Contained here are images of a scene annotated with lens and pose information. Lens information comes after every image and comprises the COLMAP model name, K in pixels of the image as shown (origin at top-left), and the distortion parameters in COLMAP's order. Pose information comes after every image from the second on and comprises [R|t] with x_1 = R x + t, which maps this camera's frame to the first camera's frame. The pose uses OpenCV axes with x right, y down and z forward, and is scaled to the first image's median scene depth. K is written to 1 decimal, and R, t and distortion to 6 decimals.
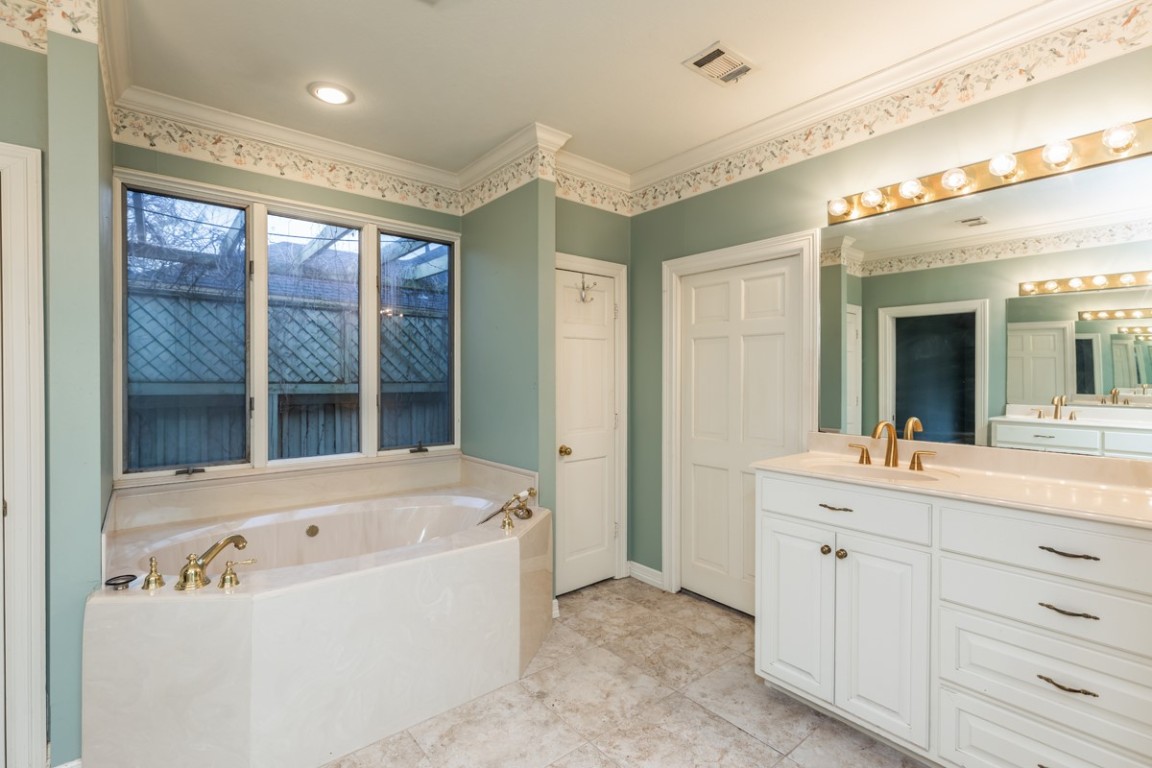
lens RADIAL K [[520.5, 0, 570.0], [0, 520.5, 380.1], [0, 0, 1]] dist [0.002655, 0.000270]
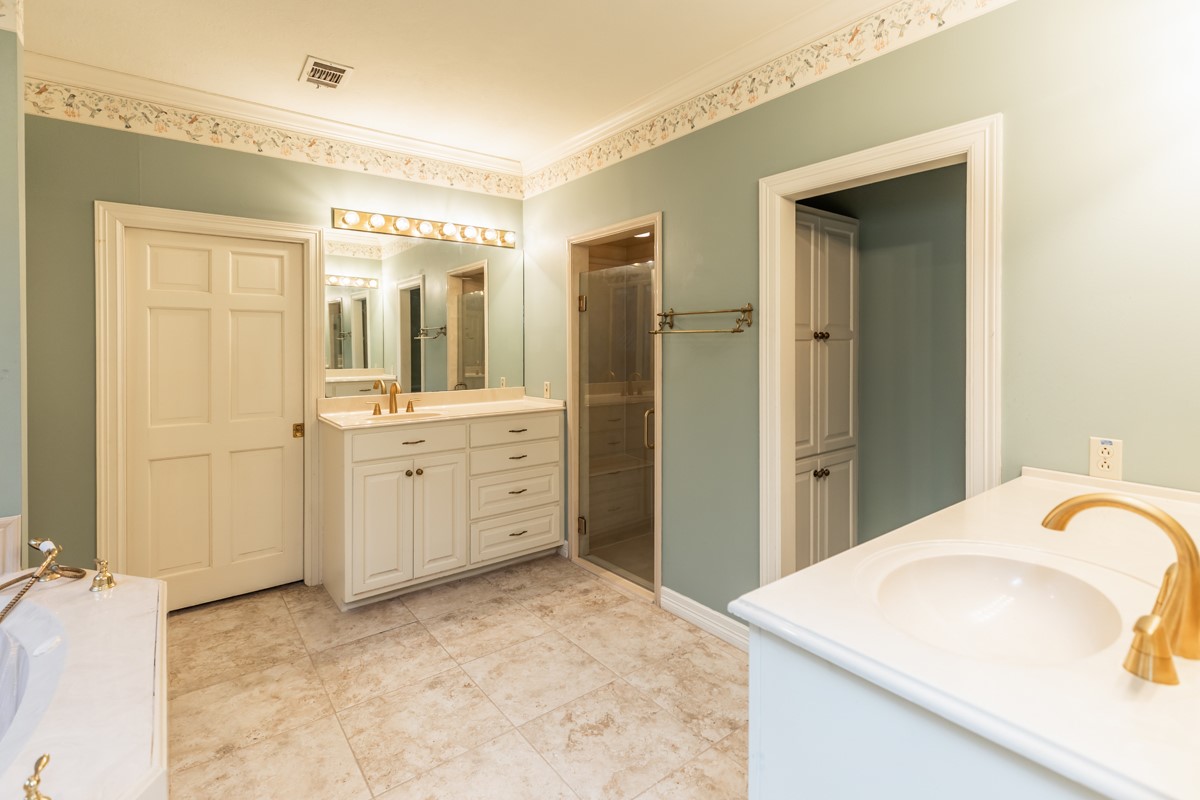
lens RADIAL K [[561.4, 0, 601.5], [0, 561.4, 342.3], [0, 0, 1]] dist [0.001668, 0.000029]
pose [[0.028401, -0.007899, 0.999565, -0.922480], [0.008210, 0.999937, 0.007669, -0.037780], [-0.999563, 0.007989, 0.028465, 0.381962]]
